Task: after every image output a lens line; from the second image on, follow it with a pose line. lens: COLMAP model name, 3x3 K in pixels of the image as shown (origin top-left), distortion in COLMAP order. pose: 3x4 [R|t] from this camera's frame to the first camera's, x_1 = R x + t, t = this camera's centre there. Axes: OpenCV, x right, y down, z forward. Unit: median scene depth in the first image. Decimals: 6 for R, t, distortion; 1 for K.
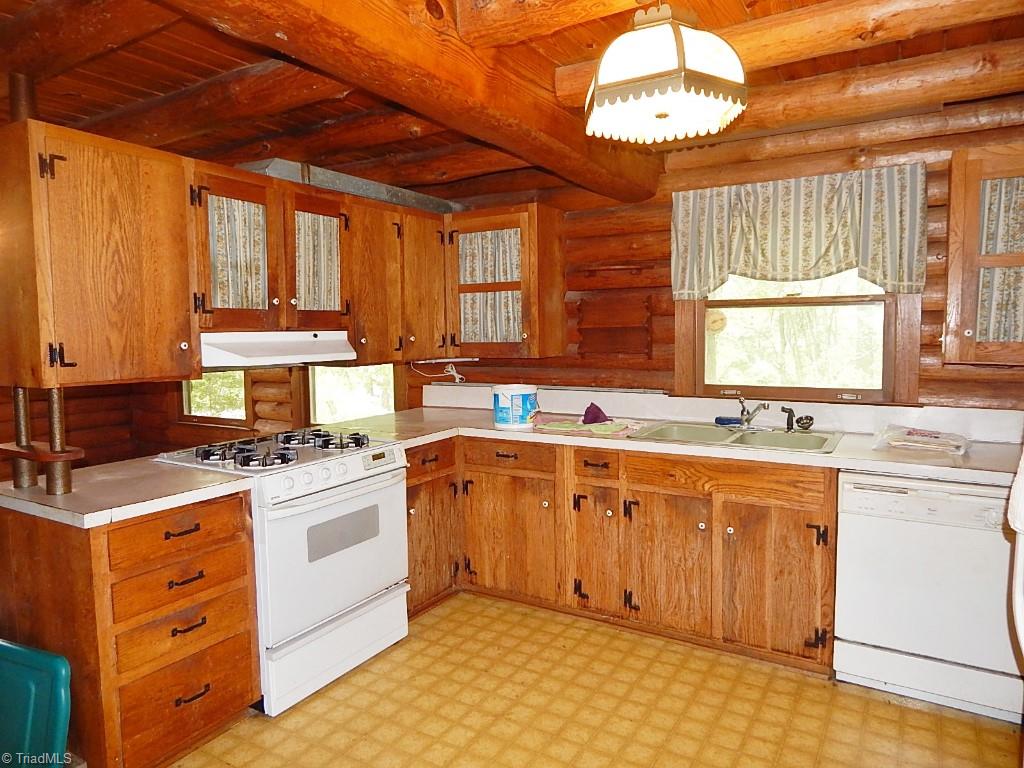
lens RADIAL K [[671.0, 0, 512.0], [0, 671.0, 384.0], [0, 0, 1]] dist [0.006249, -0.000096]
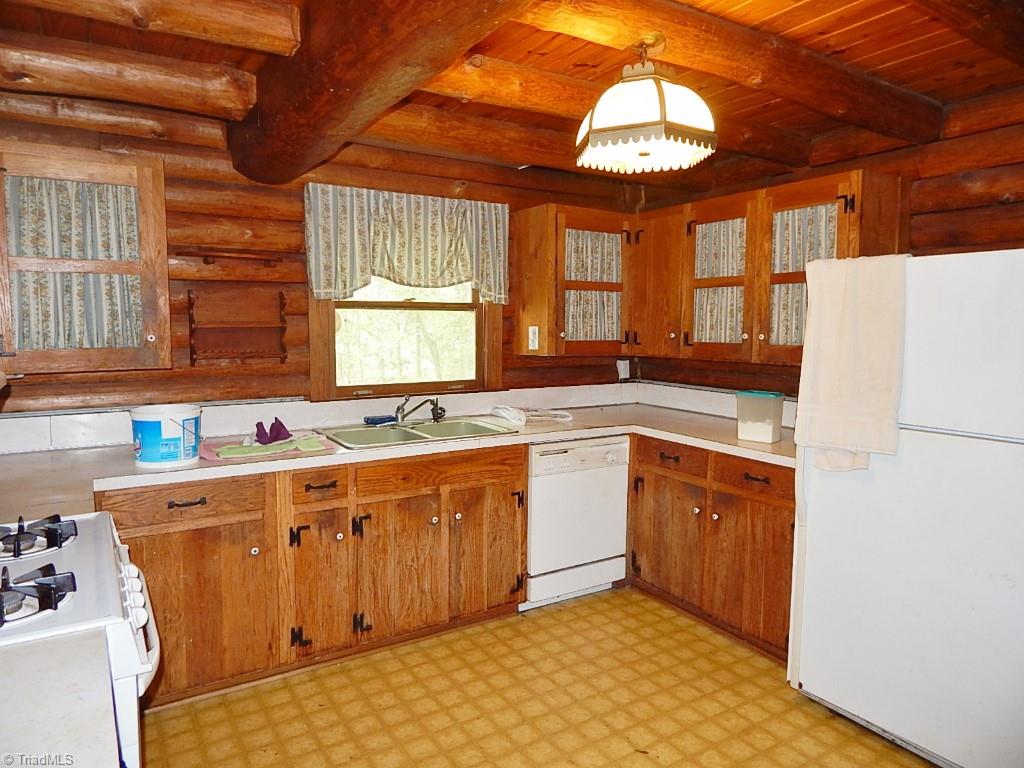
lens RADIAL K [[671.0, 0, 512.0], [0, 671.0, 384.0], [0, 0, 1]] dist [0.006249, -0.000096]
pose [[0.447454, -0.069663, 0.891590, -0.546065], [0.063604, 0.996916, 0.045971, -0.037400], [-0.892042, 0.036139, 0.450505, 0.391376]]
